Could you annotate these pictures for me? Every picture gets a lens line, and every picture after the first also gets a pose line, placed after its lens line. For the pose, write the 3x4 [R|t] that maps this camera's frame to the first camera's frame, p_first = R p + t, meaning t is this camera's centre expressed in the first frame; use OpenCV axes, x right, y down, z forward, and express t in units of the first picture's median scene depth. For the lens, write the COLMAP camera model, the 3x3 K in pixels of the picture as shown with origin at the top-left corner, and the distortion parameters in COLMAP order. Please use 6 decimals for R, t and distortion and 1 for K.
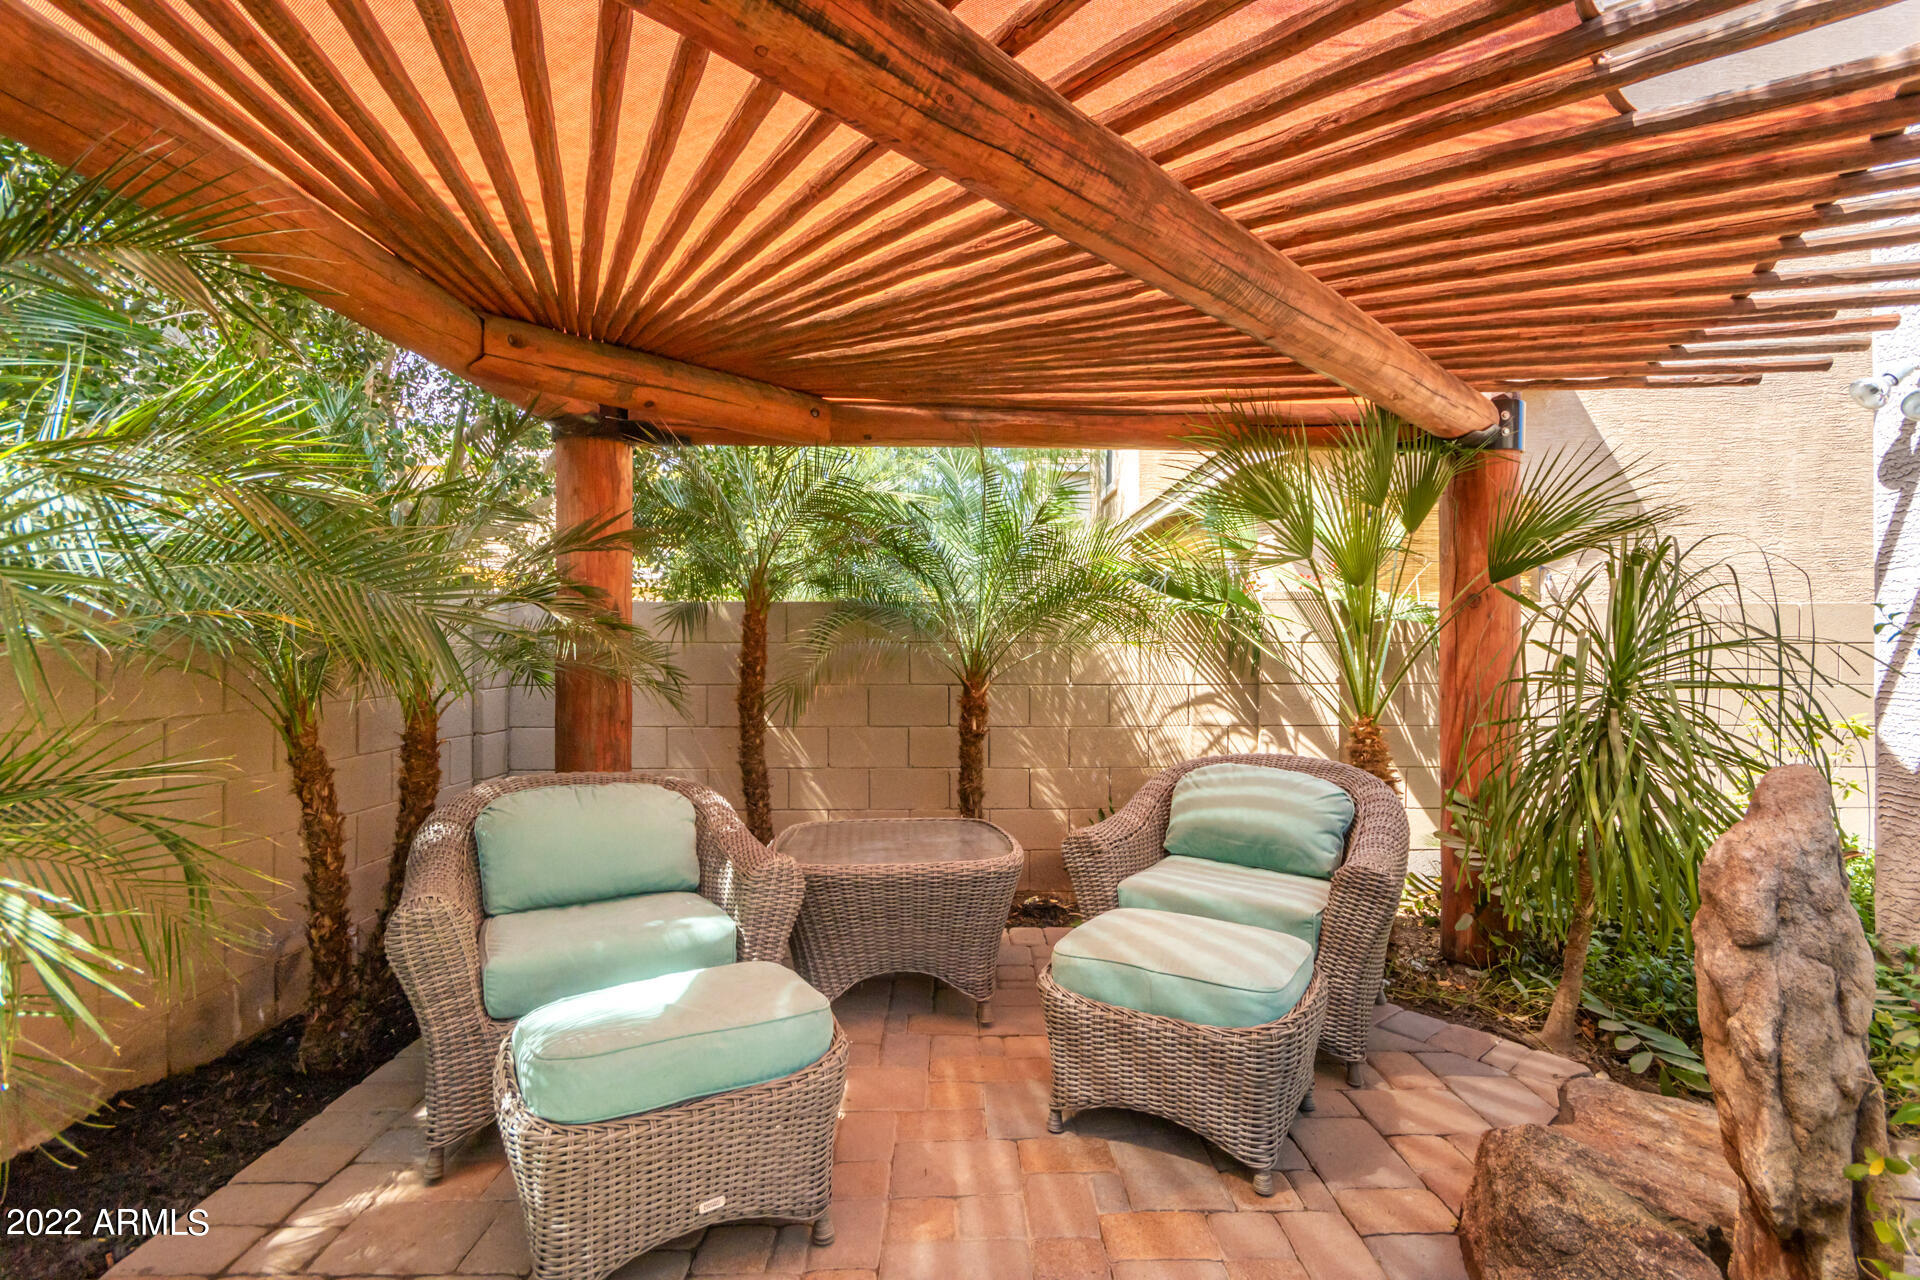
lens RADIAL K [[878.3, 0, 969.7], [0, 878.3, 639.5], [0, 0, 1]] dist [0.001852, 0.000974]
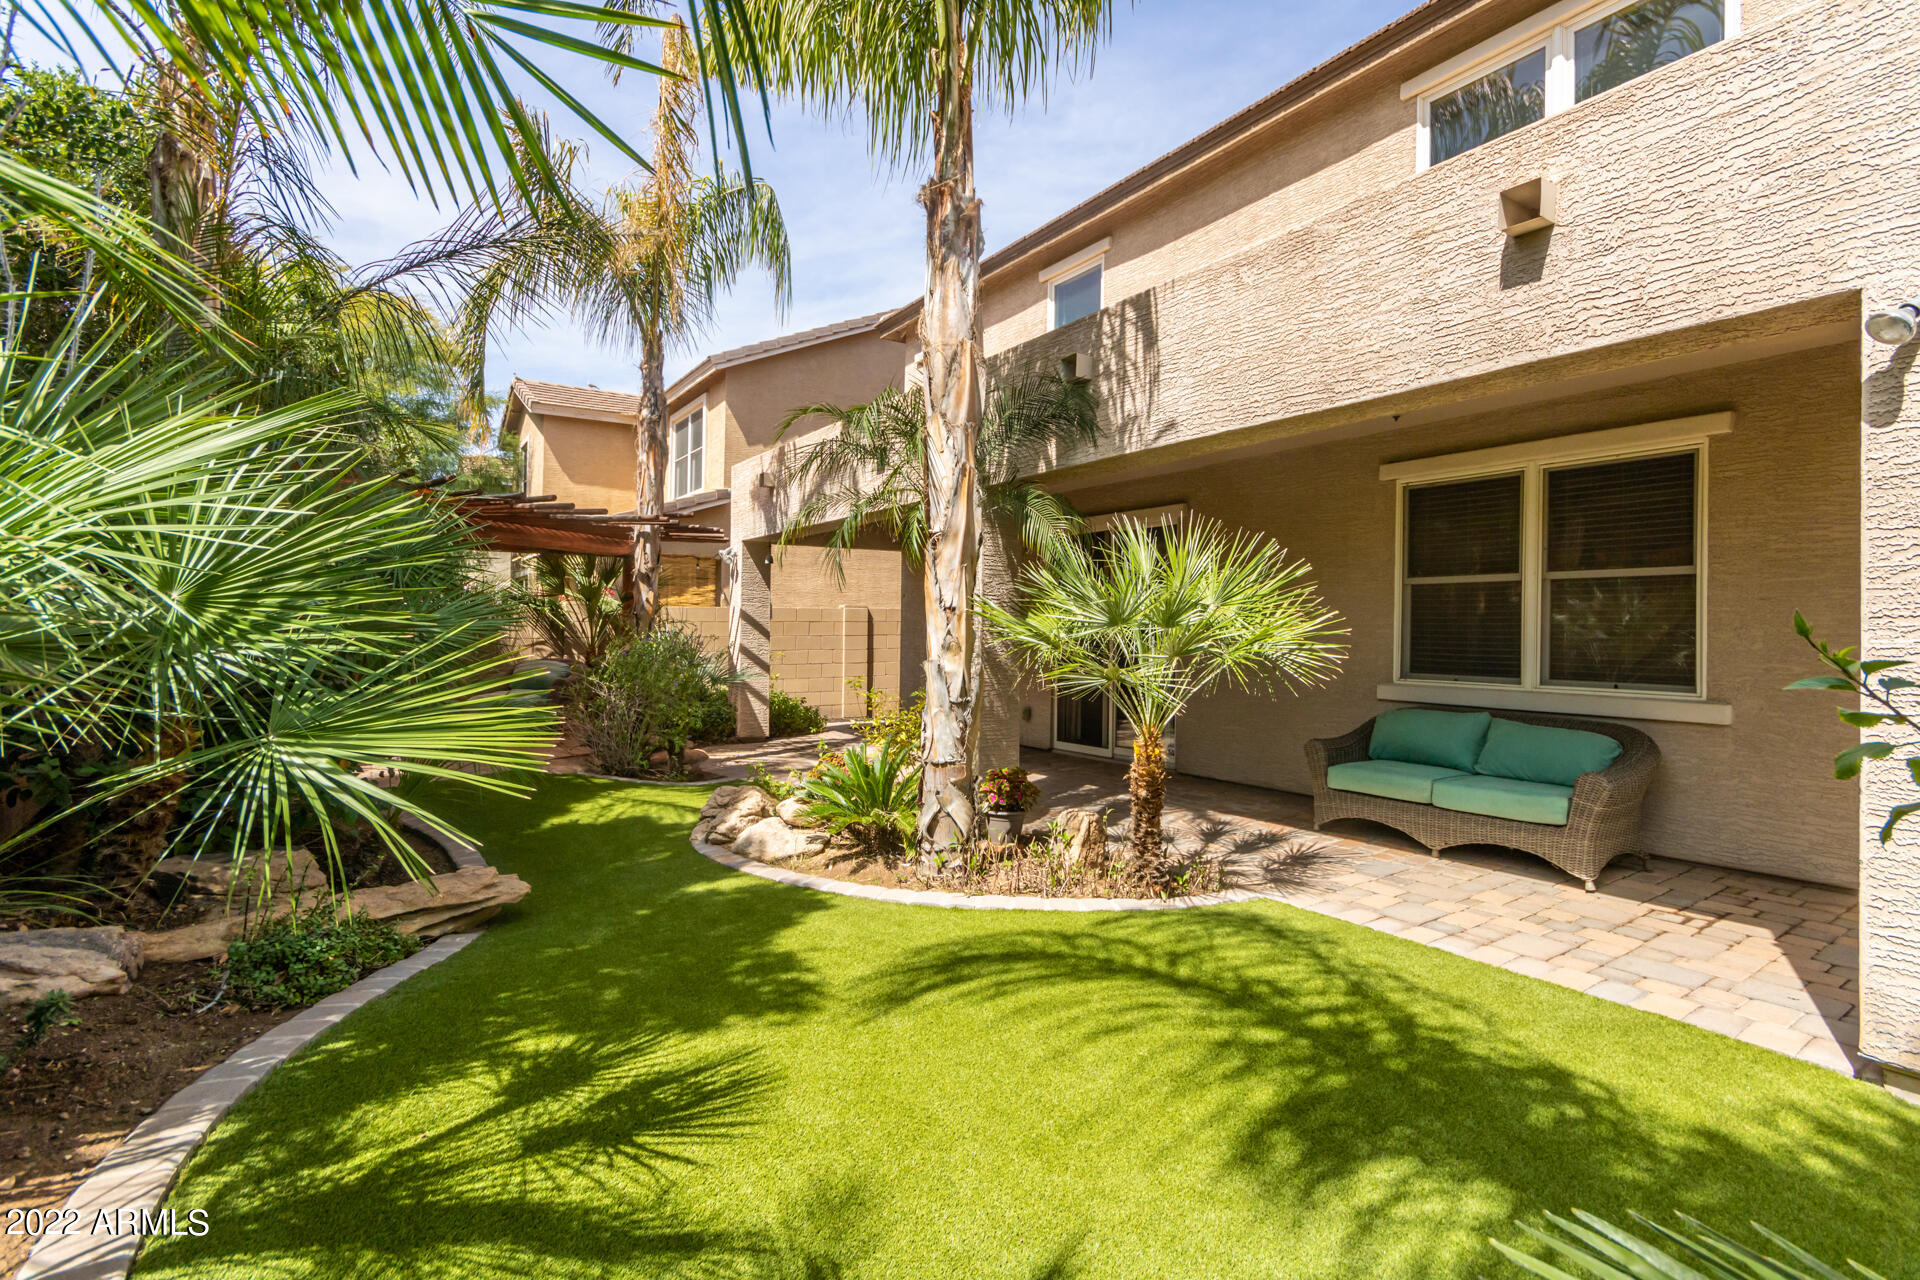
lens RADIAL K [[868.1, 0, 974.8], [0, 868.1, 583.7], [0, 0, 1]] dist [0.013243, 0.000290]
pose [[0.821645, 0.018590, 0.569697, -0.146075], [-0.001118, 0.999519, -0.031002, -0.028489], [-0.569999, 0.024836, 0.821270, -1.932369]]
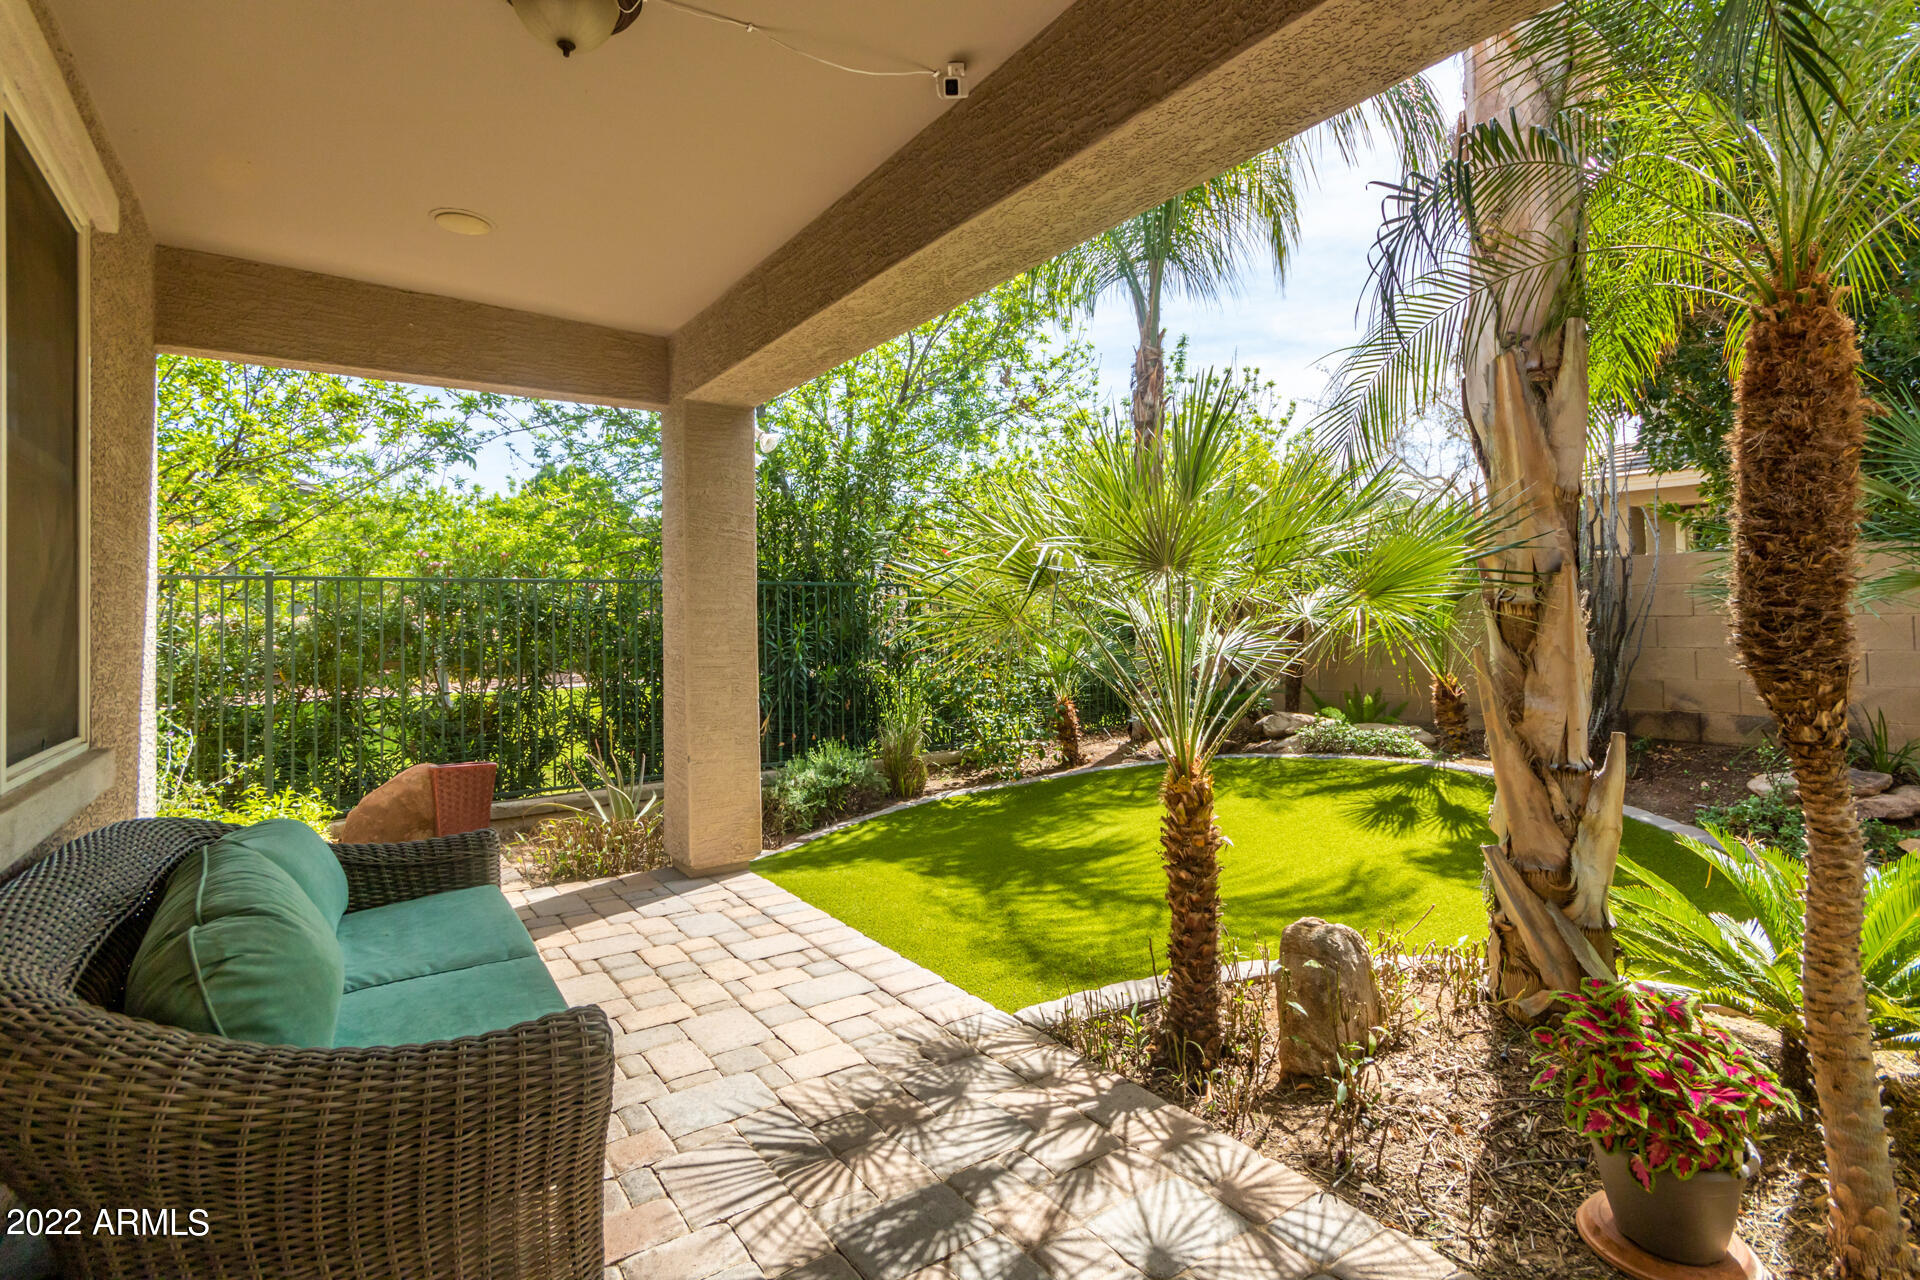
lens RADIAL K [[923.1, 0, 993.0], [0, 923.1, 601.2], [0, 0, 1]] dist [-0.000092, 0.000087]
pose [[-0.809433, 0.002889, -0.587205, 1.262004], [0.022719, 0.999393, -0.026400, 0.021471], [0.586772, -0.034710, -0.809008, -0.594044]]
